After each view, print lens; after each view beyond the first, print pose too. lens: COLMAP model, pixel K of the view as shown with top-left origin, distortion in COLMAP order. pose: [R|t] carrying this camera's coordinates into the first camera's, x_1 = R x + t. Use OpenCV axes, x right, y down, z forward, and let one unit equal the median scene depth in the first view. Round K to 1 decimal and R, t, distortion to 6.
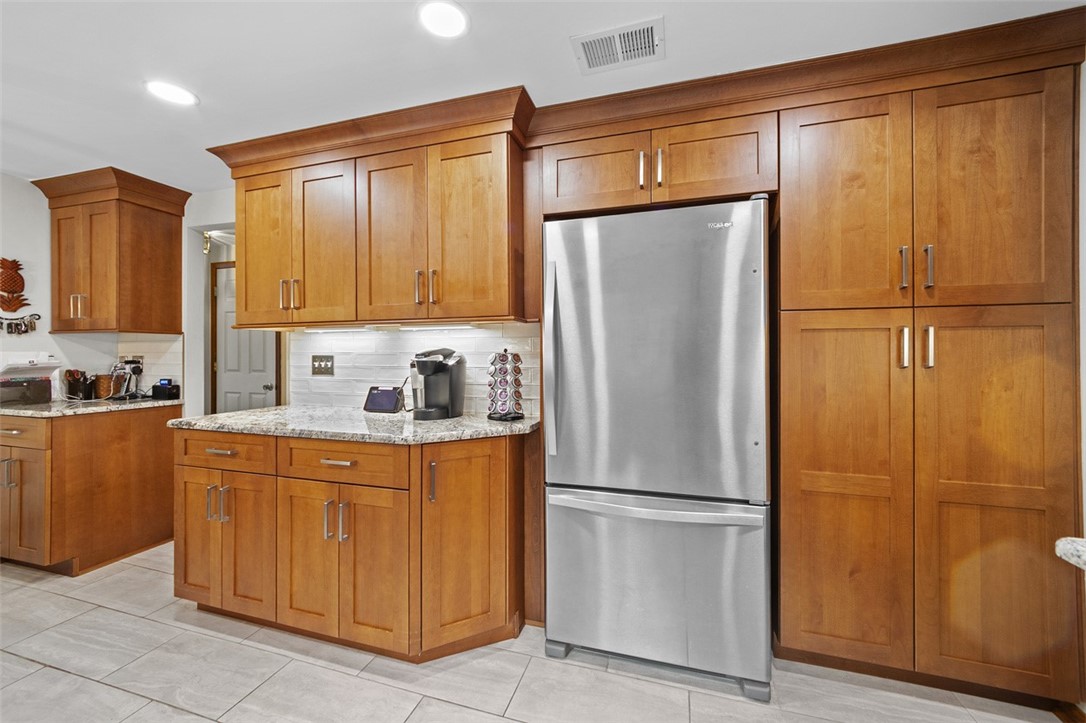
lens RADIAL K [[420.7, 0, 549.0], [0, 420.7, 352.3], [0, 0, 1]] dist [0.000145, 0.000942]
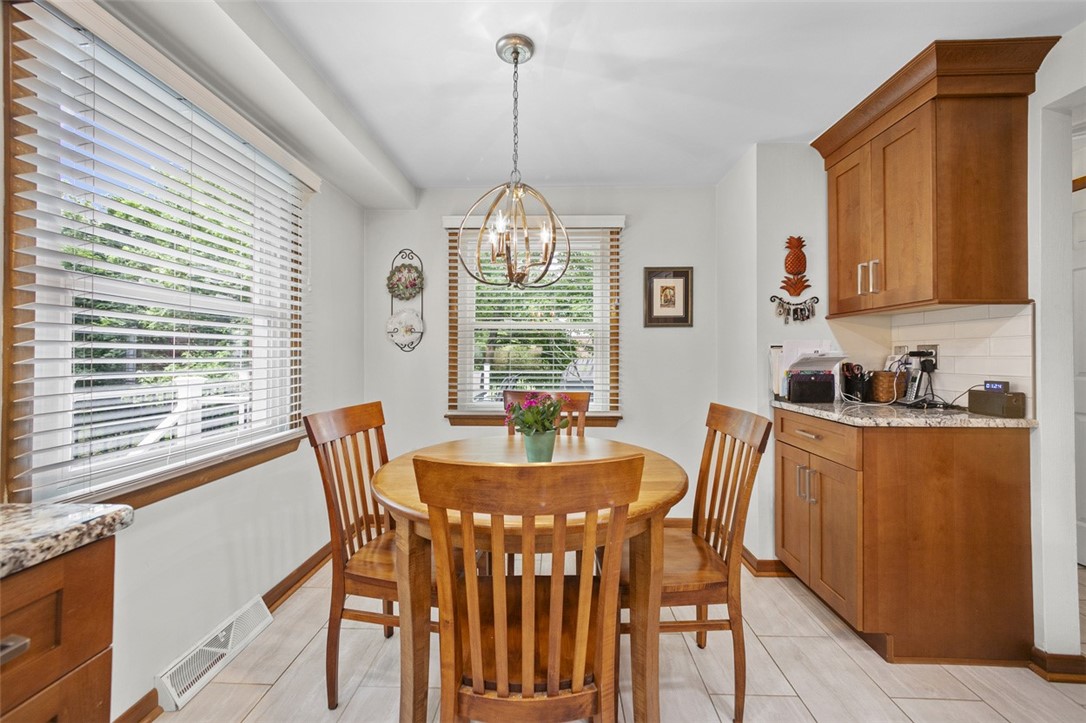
lens RADIAL K [[420.7, 0, 544.0], [0, 420.7, 355.1], [0, 0, 1]] dist [0.000145, 0.000942]
pose [[0.263013, -0.001604, -0.964791, -0.548726], [0.004027, 0.999992, -0.000564, 0.026240], [0.964784, -0.003737, 0.263017, 0.249645]]
